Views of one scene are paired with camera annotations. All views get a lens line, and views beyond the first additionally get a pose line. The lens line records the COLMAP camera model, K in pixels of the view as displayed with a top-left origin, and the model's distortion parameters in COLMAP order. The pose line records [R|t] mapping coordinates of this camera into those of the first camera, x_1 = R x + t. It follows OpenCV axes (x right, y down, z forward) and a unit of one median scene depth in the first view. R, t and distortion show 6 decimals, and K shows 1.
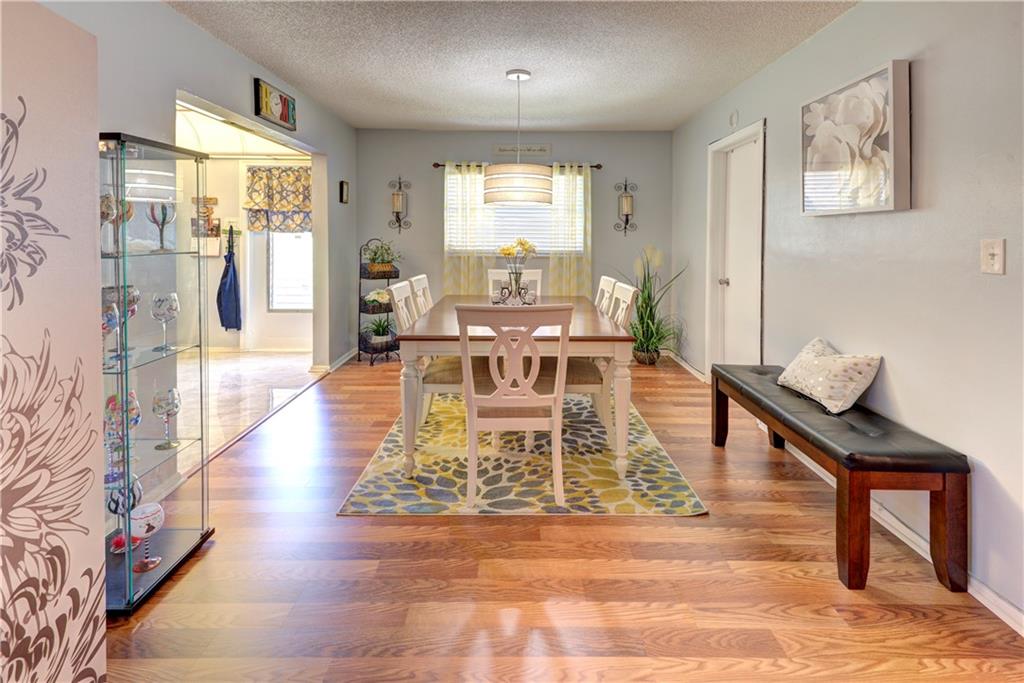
lens RADIAL K [[516.3, 0, 516.0], [0, 516.3, 253.2], [0, 0, 1]] dist [0.008313, 0.000156]
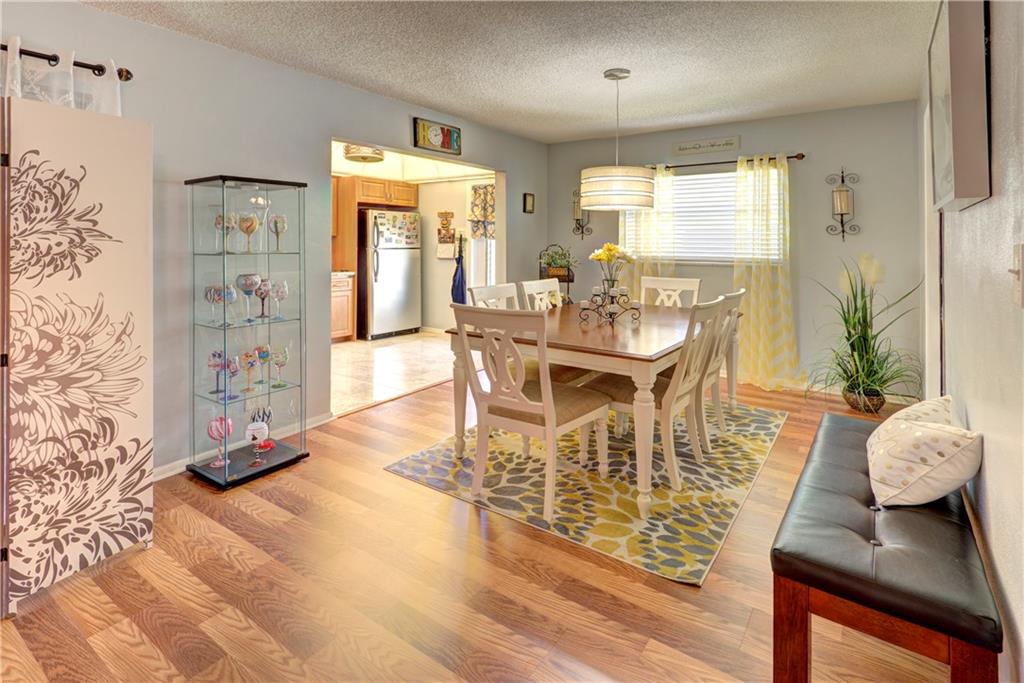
lens RADIAL K [[513.6, 0, 511.5], [0, 513.6, 248.9], [0, 0, 1]] dist [0.015066, -0.000310]
pose [[0.813642, 0.004565, -0.581348, 0.584193], [-0.017411, 0.999712, -0.016519, -0.000051], [0.581105, 0.023562, 0.813488, 0.167334]]
